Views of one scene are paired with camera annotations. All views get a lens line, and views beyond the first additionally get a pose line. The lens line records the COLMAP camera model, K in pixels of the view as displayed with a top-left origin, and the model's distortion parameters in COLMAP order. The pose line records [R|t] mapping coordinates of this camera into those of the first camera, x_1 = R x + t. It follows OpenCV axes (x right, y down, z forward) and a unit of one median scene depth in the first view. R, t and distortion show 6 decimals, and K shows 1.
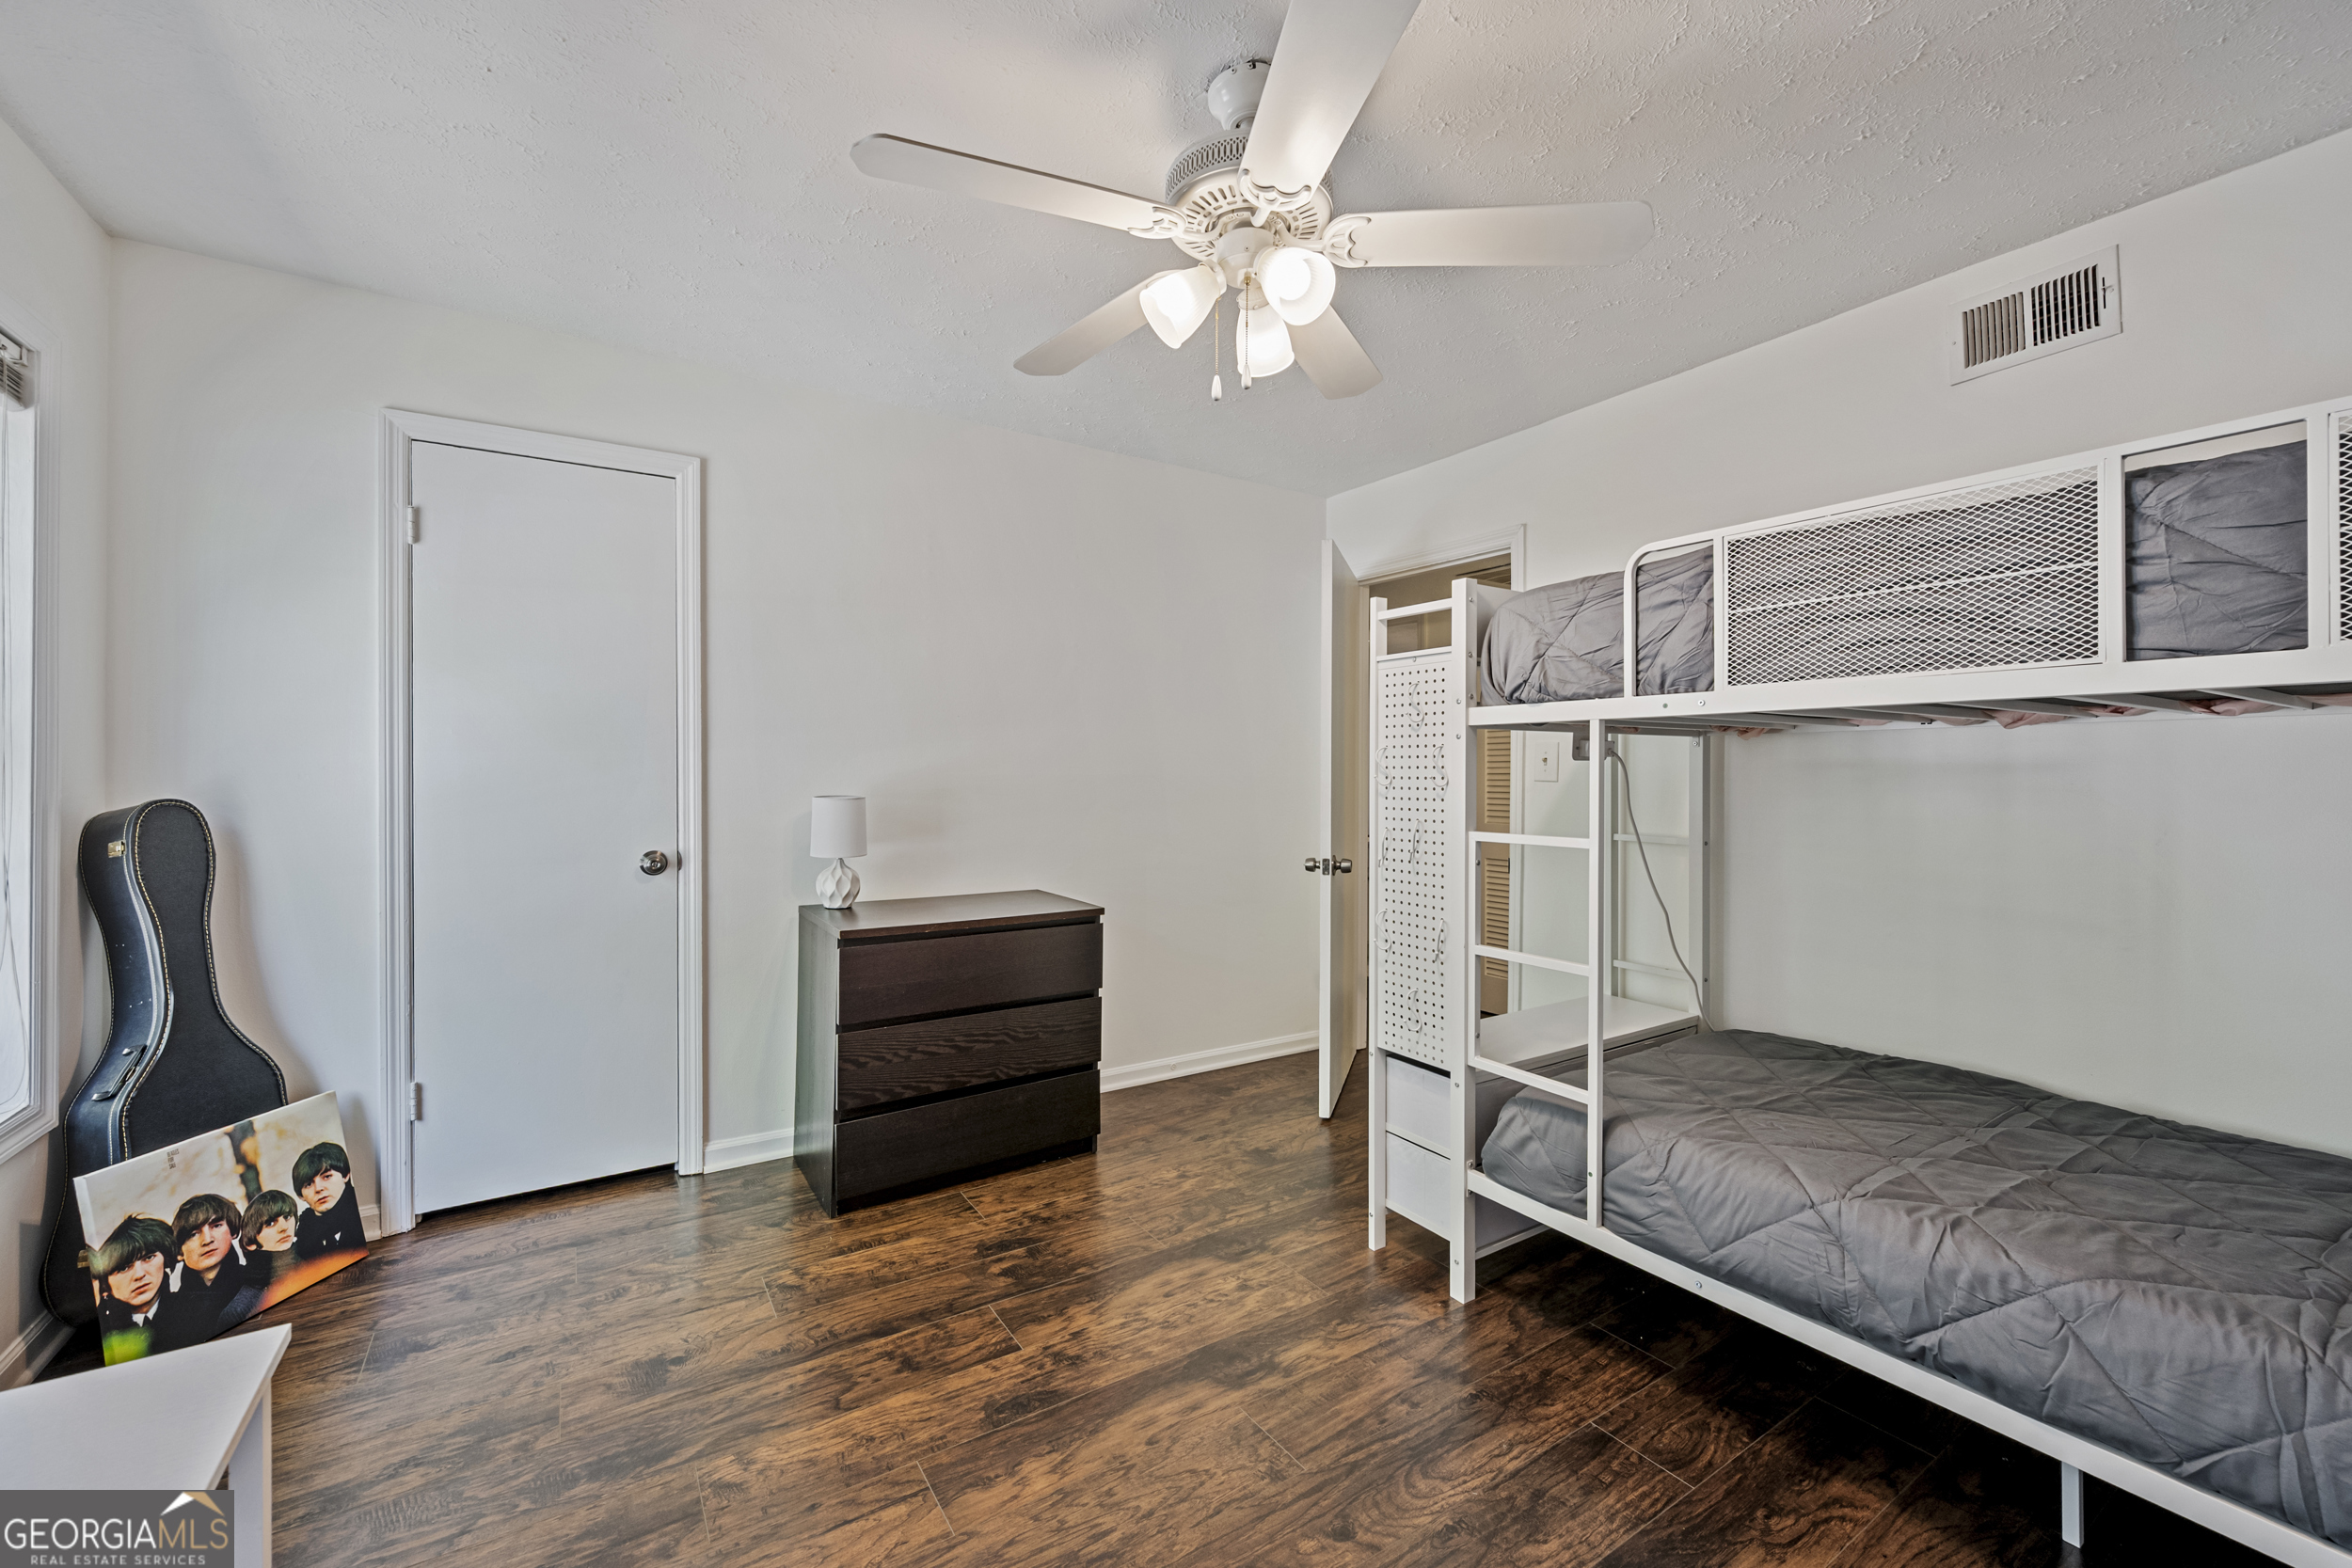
lens RADIAL K [[947.0, 0, 1170.5], [0, 947.0, 760.2], [0, 0, 1]] dist [0.000068, -0.000319]
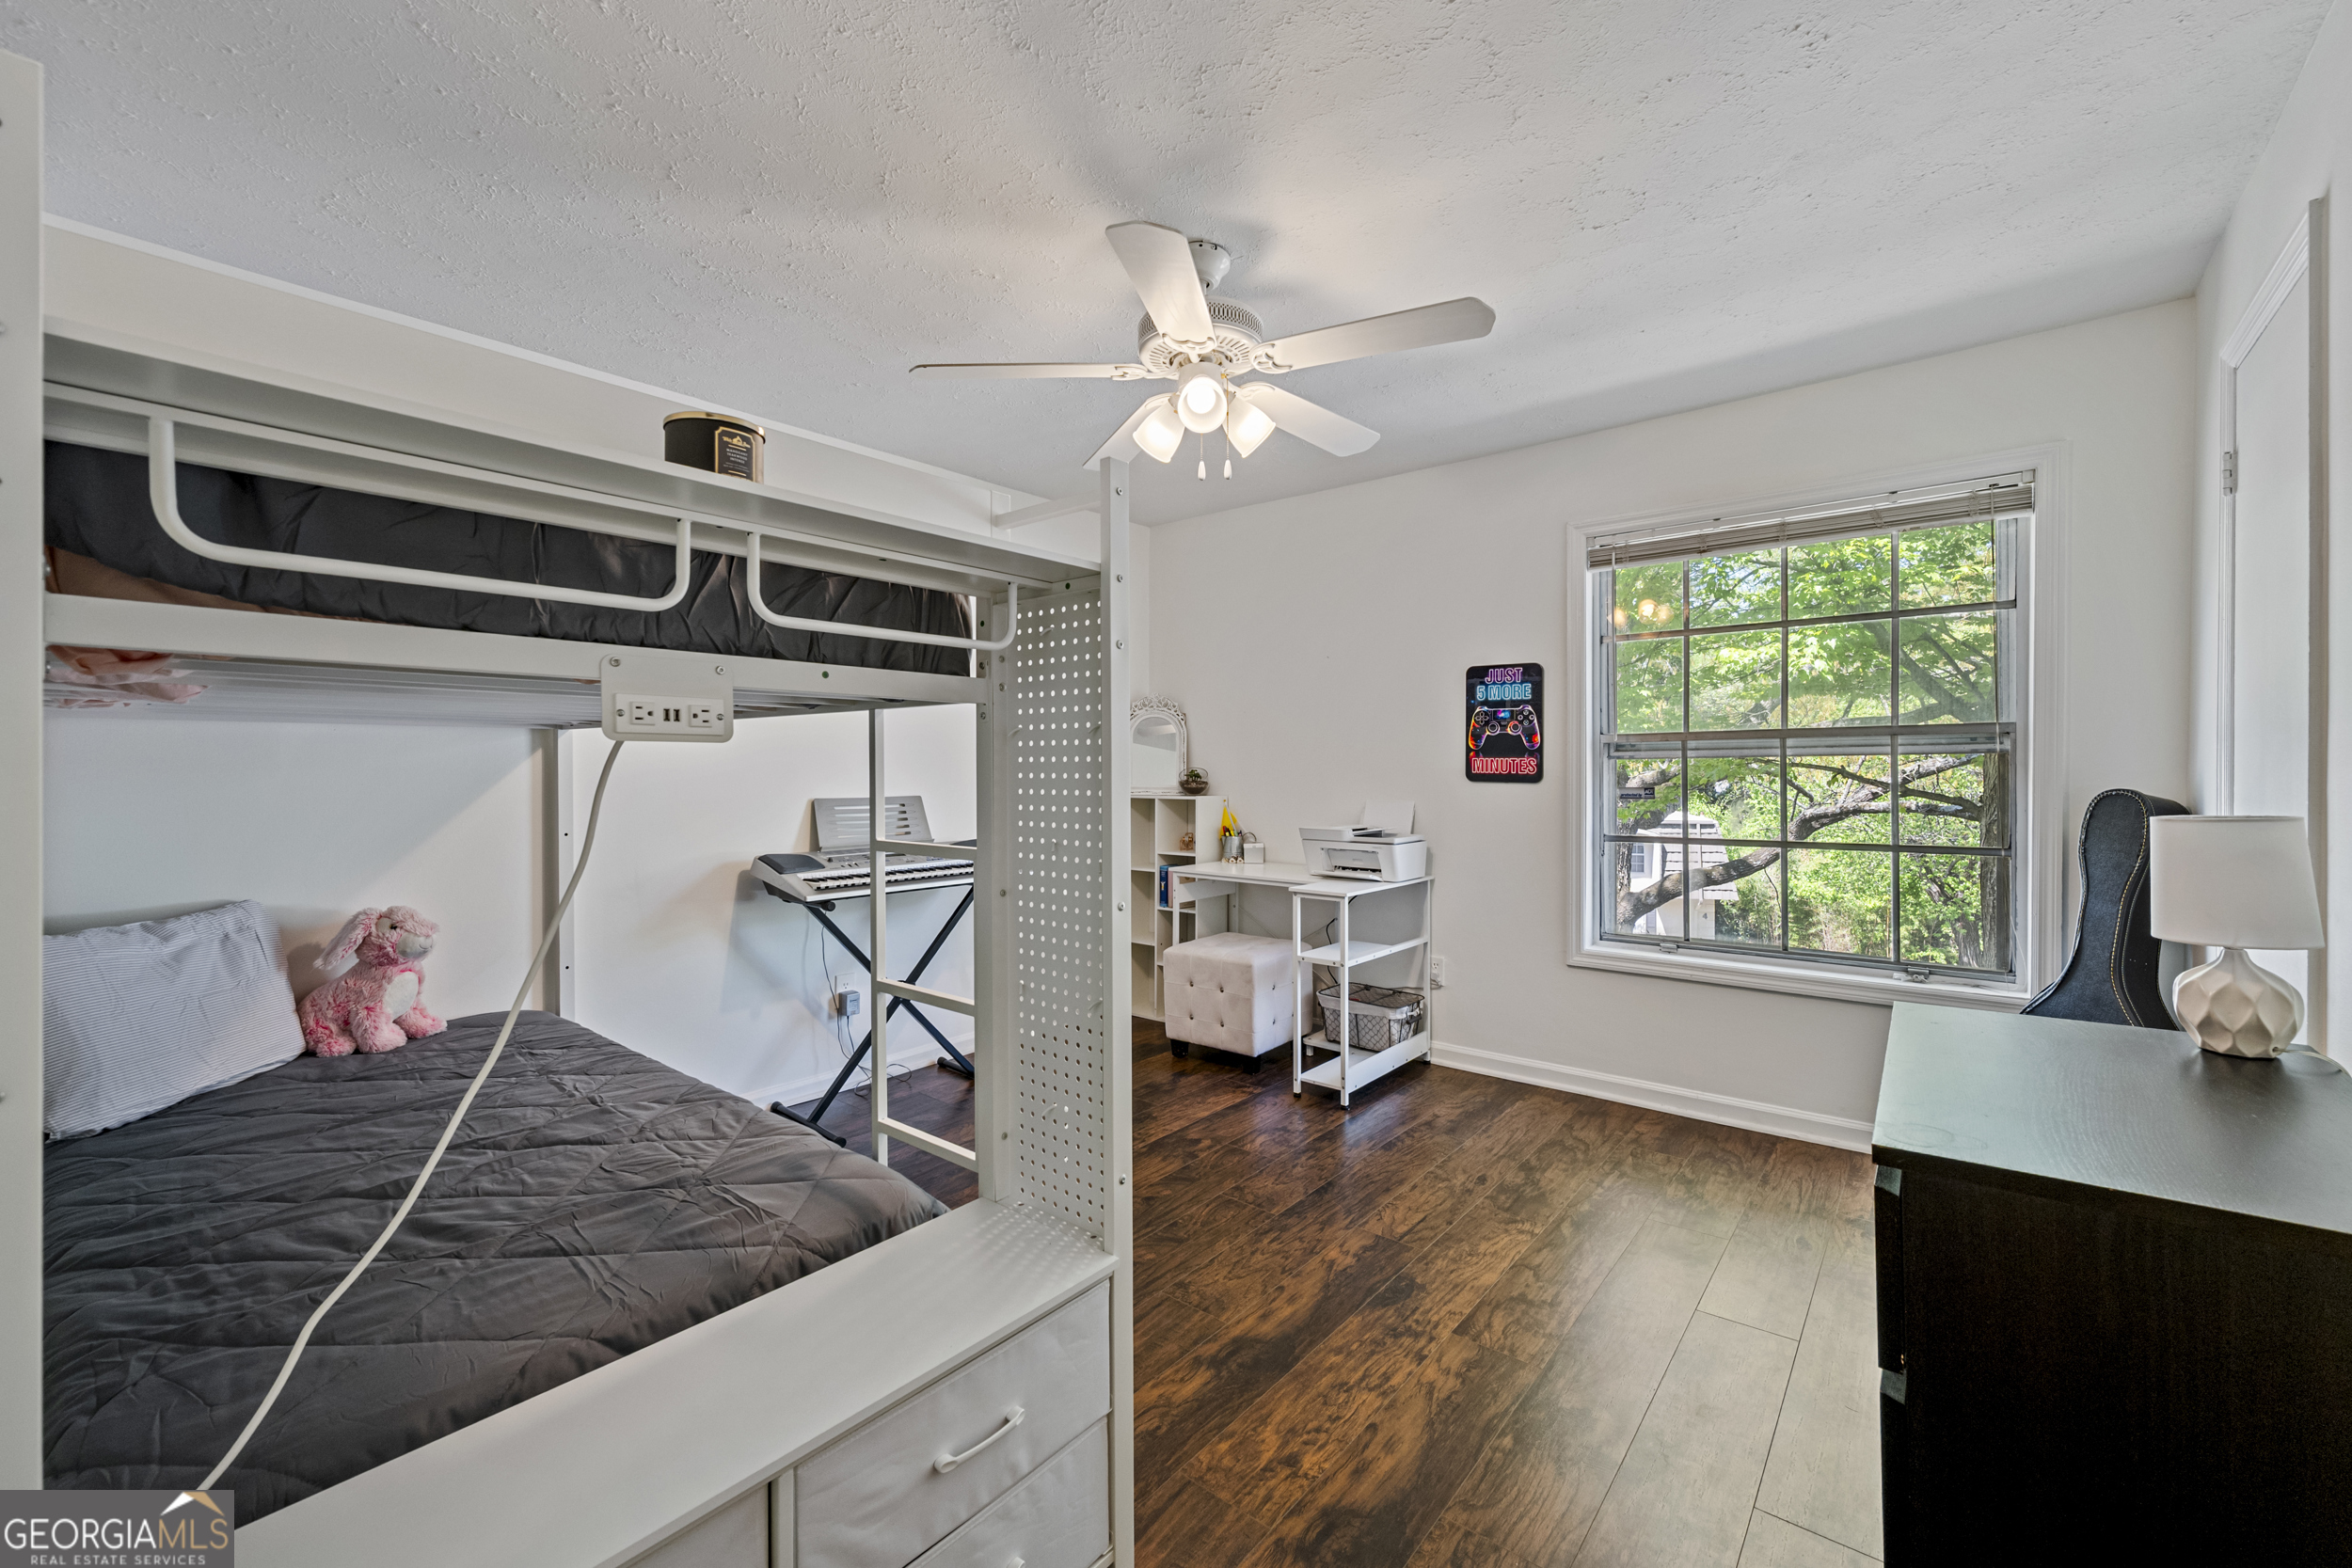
lens RADIAL K [[947.0, 0, 1170.5], [0, 947.0, 760.2], [0, 0, 1]] dist [0.000068, -0.000319]
pose [[-0.954729, -0.002835, -0.297465, 0.448802], [0.002470, 0.999845, -0.017454, 0.025287], [0.297468, -0.017399, -0.954573, 1.947975]]
